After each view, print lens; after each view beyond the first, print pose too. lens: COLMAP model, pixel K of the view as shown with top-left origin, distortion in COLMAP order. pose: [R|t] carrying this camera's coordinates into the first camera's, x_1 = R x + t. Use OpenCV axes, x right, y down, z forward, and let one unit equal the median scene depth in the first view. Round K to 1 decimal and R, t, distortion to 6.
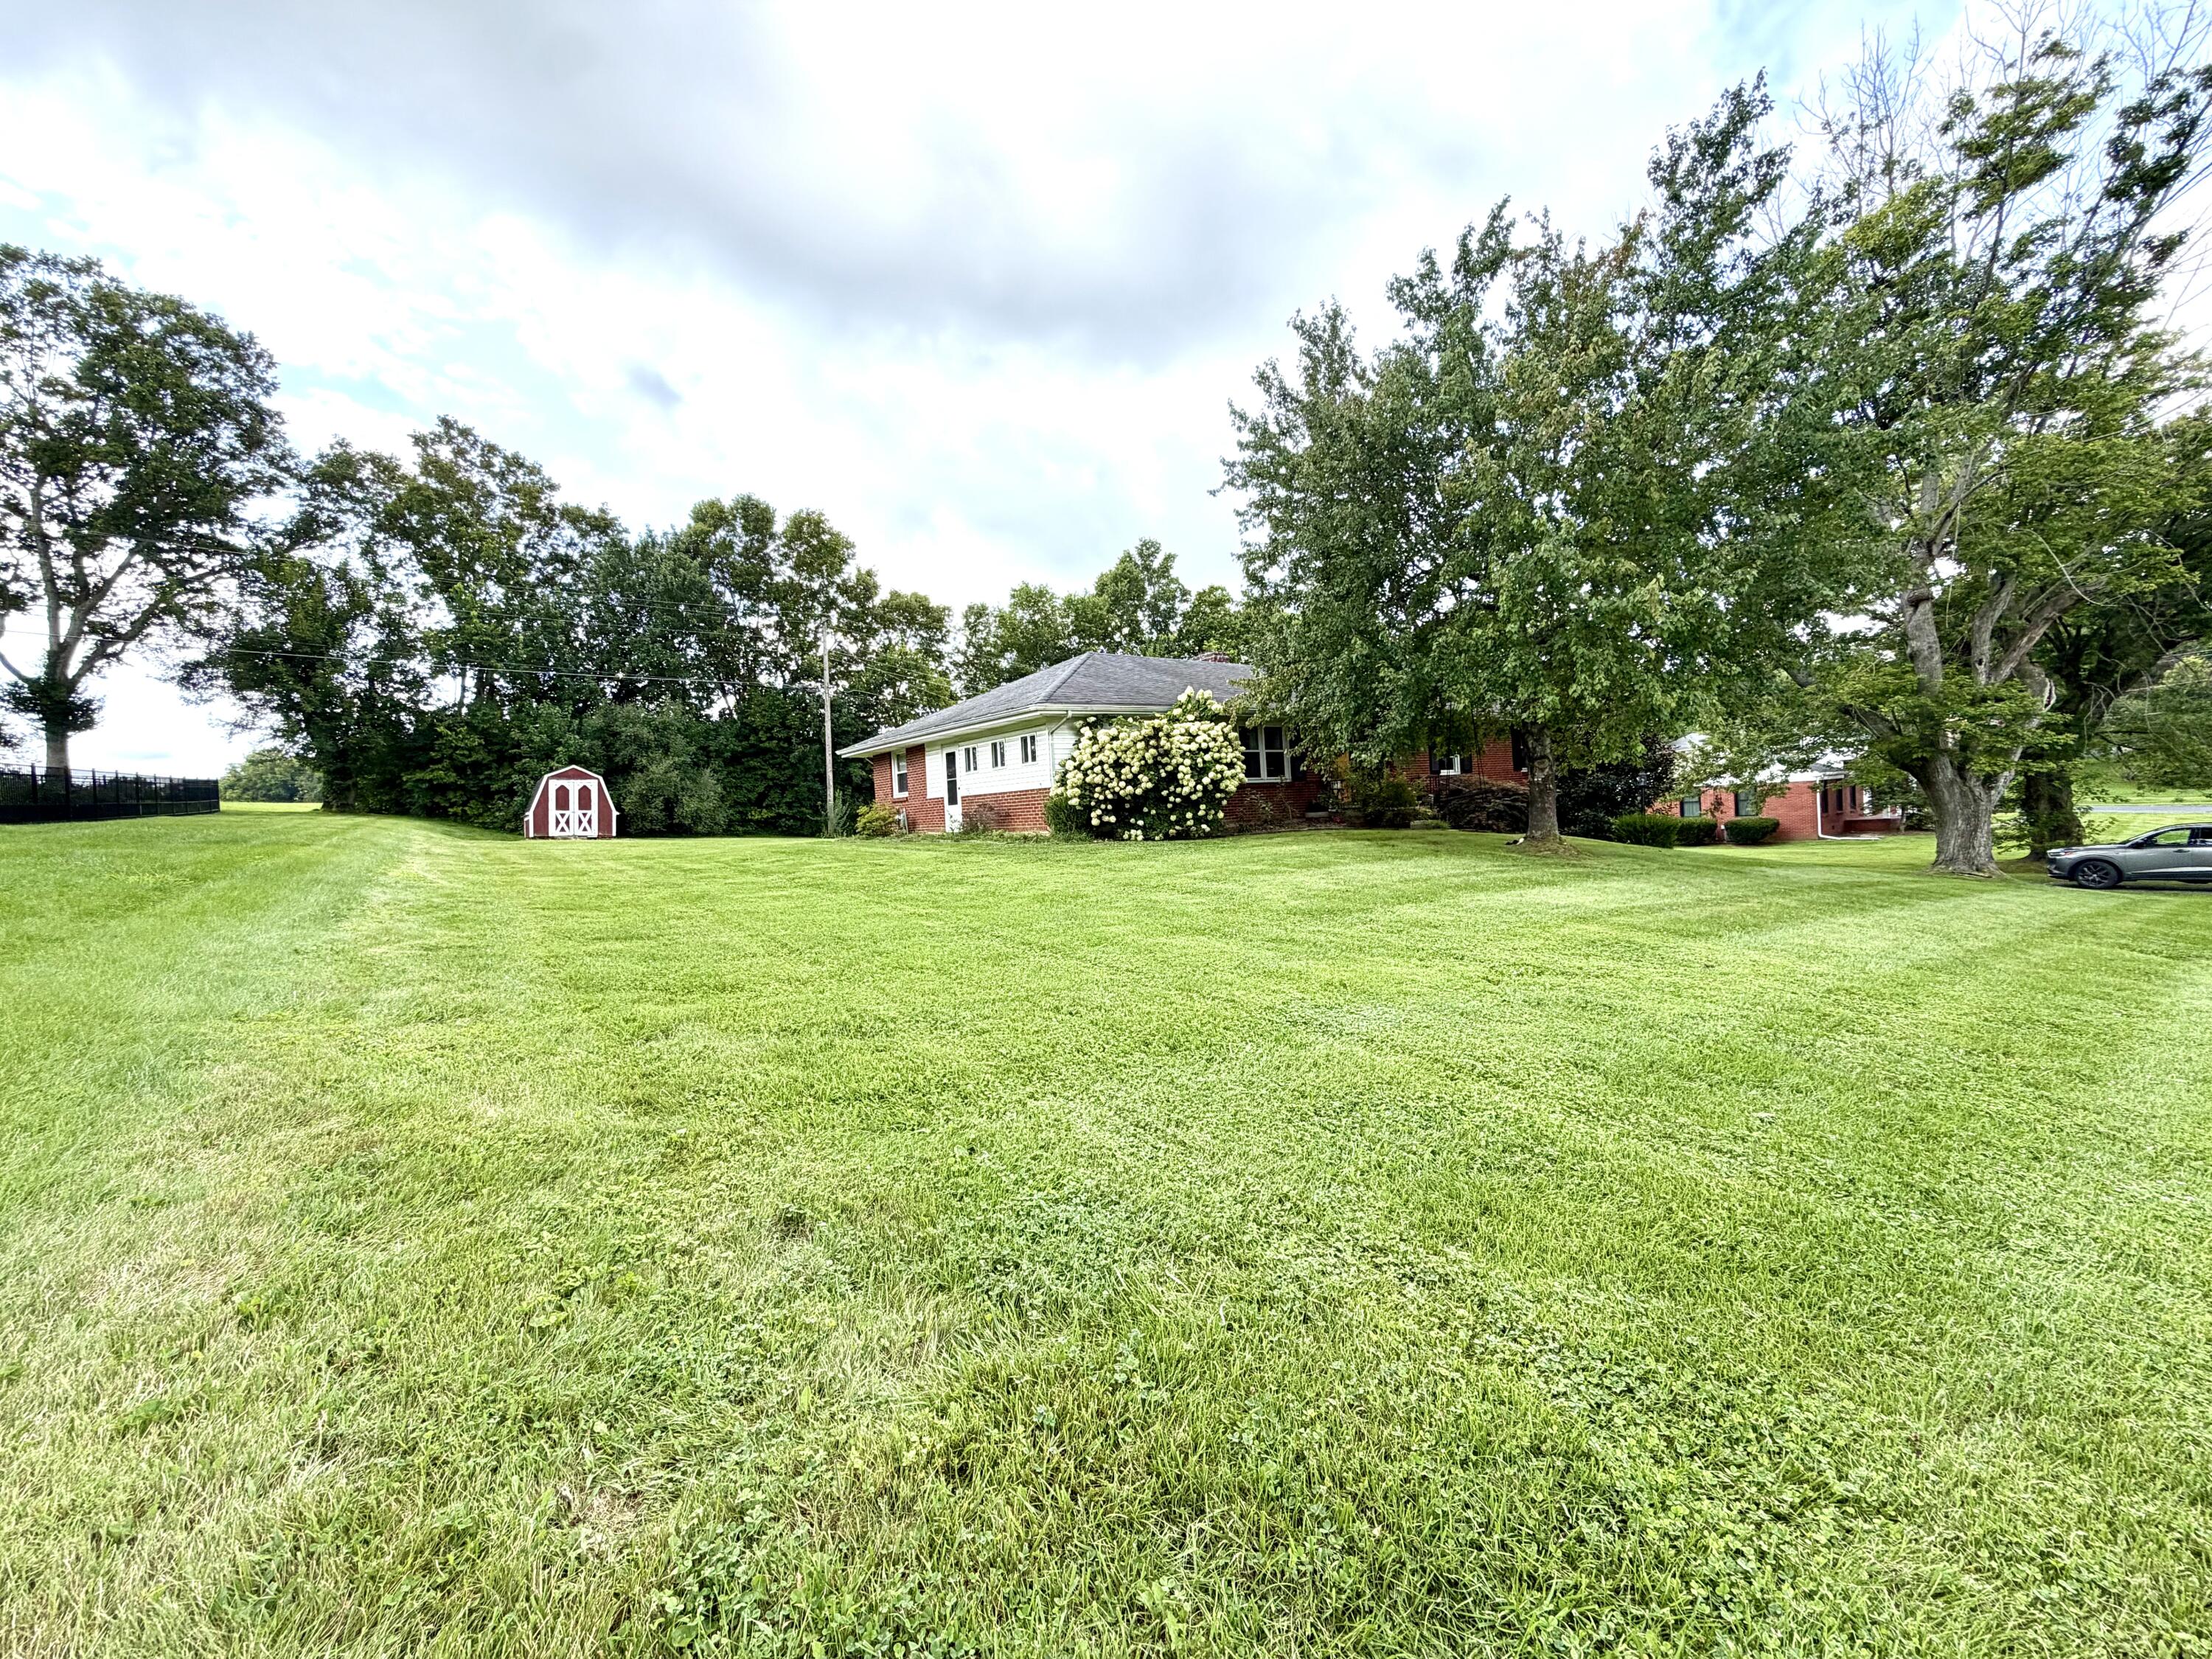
lens RADIAL K [[877.5, 0, 1104.9], [0, 877.5, 831.1], [0, 0, 1]] dist [-0.001514, 0.000310]
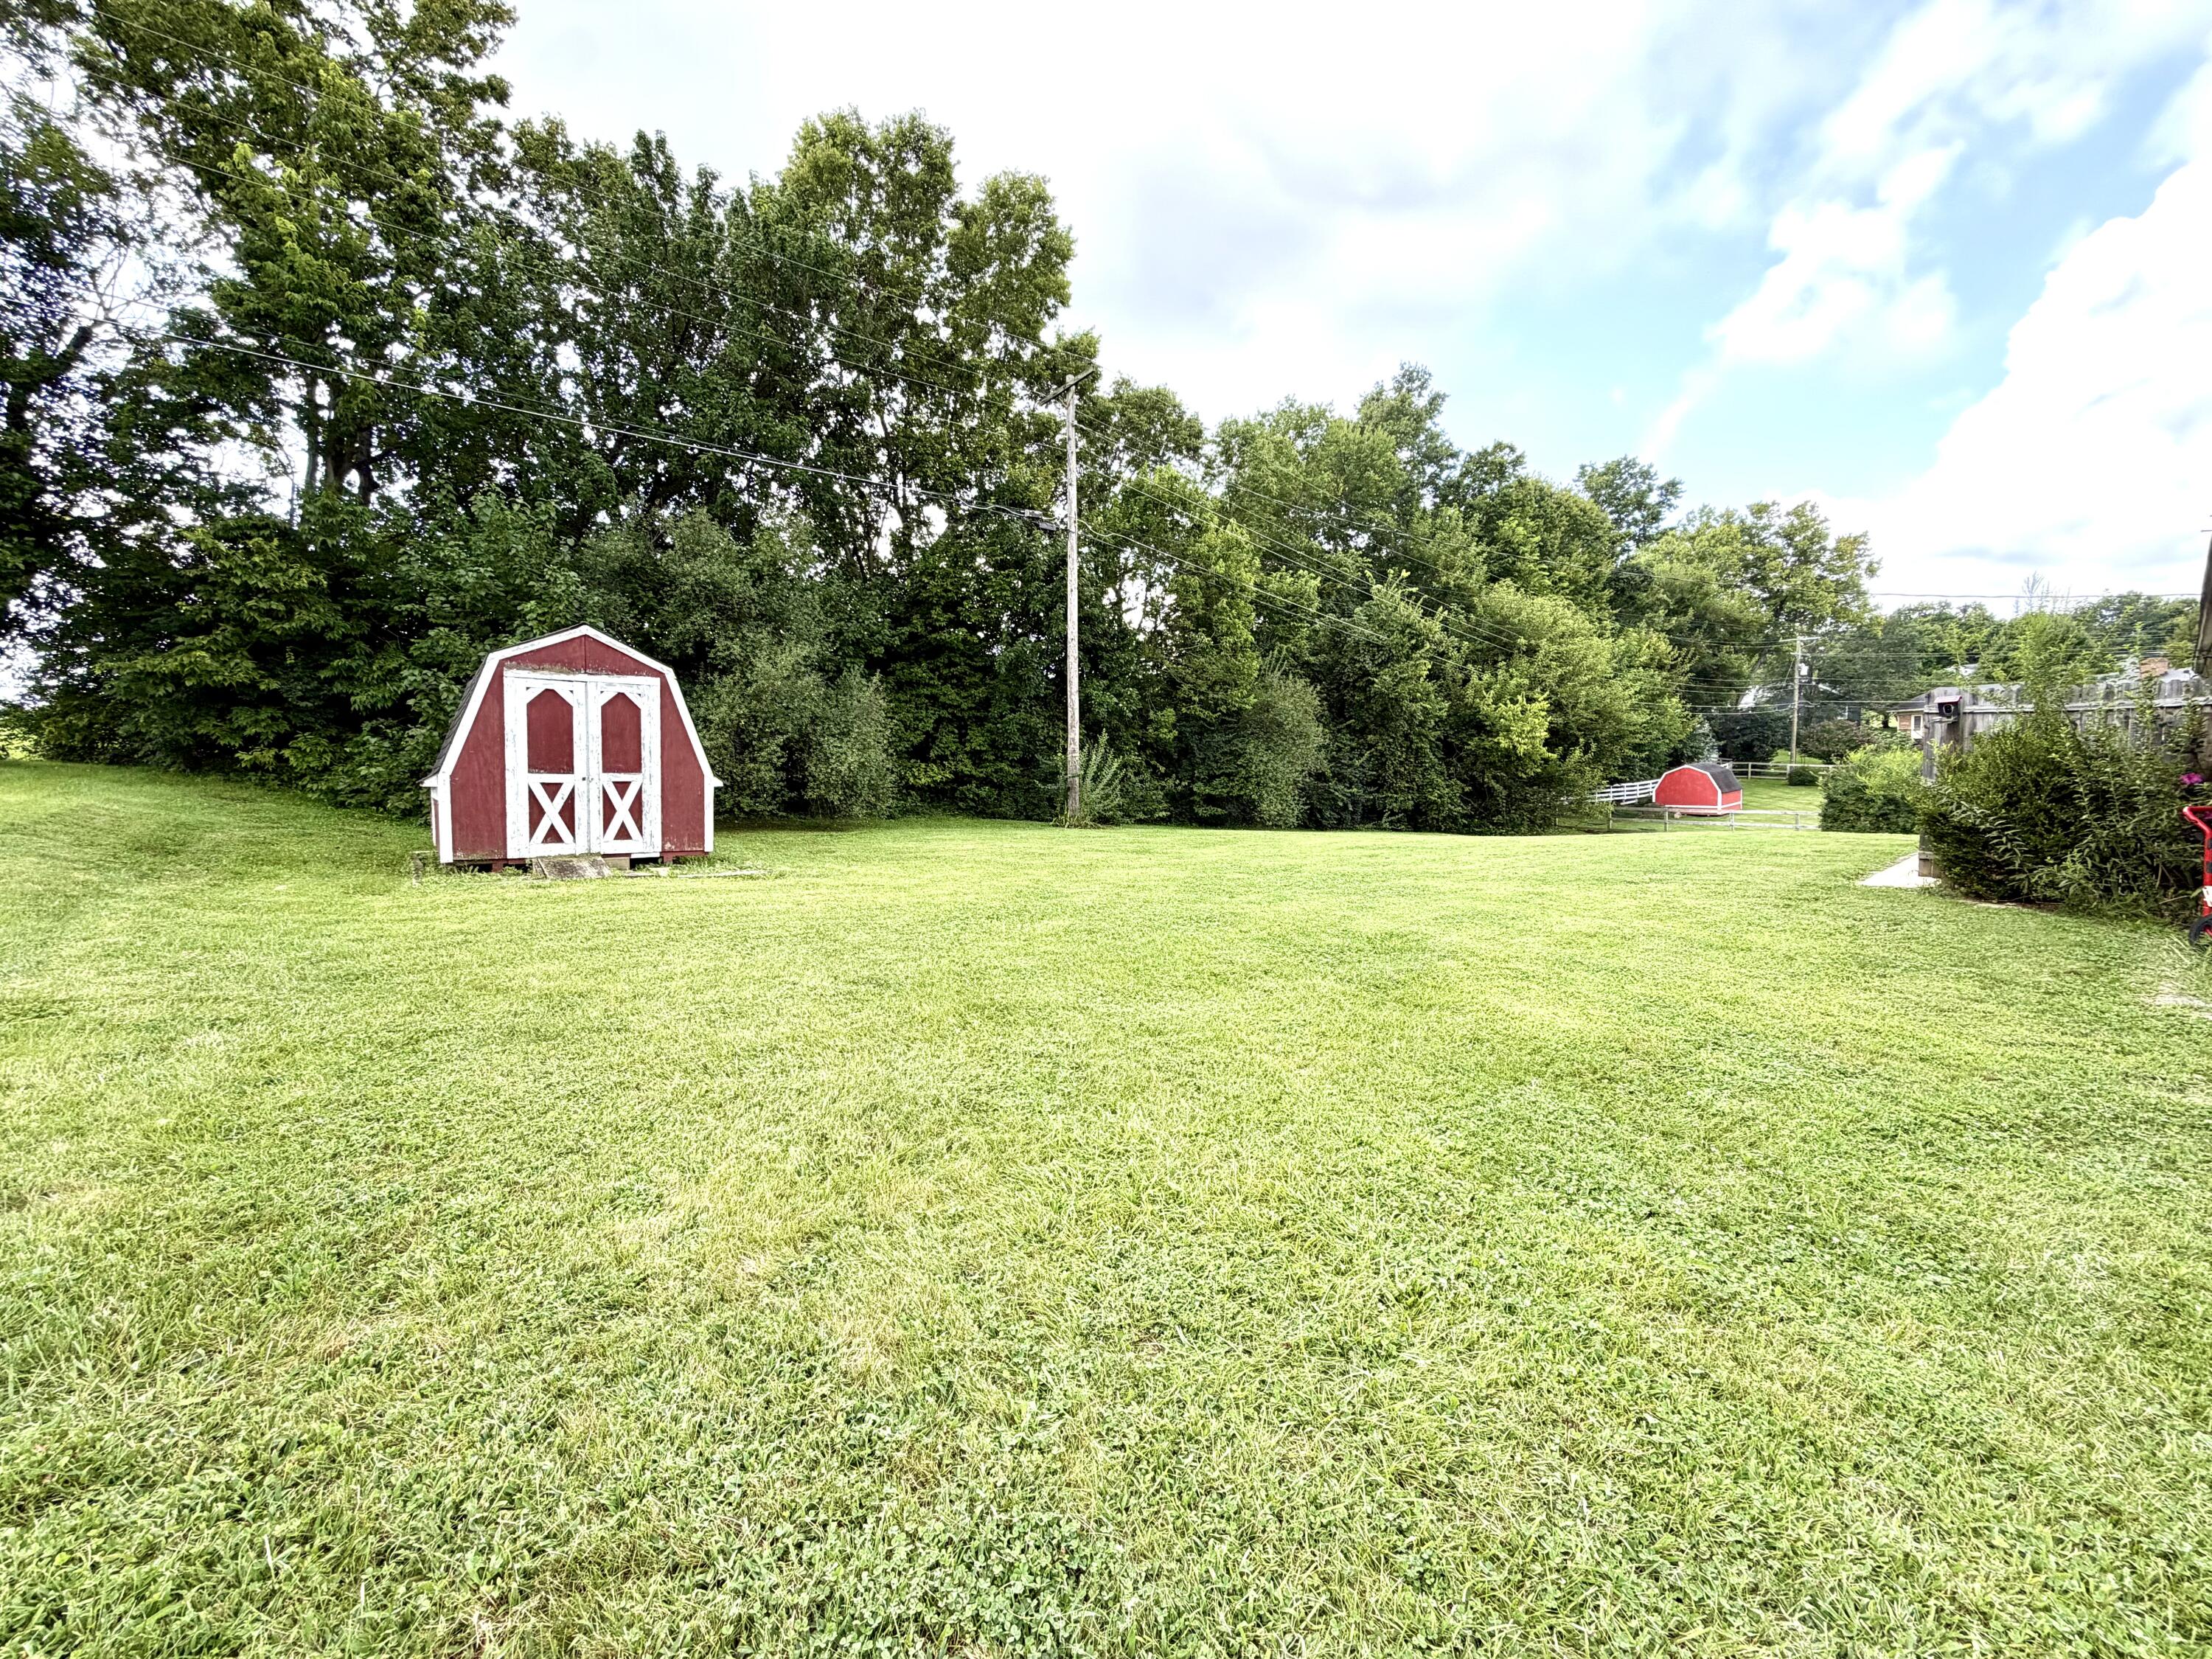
lens RADIAL K [[877.5, 0, 1107.2], [0, 877.5, 823.5], [0, 0, 1]] dist [-0.001514, 0.000310]
pose [[0.998856, 0.020464, 0.043216, -0.403715], [-0.022616, 0.998498, 0.049895, -0.023720], [-0.042130, -0.050815, 0.997819, 0.632570]]
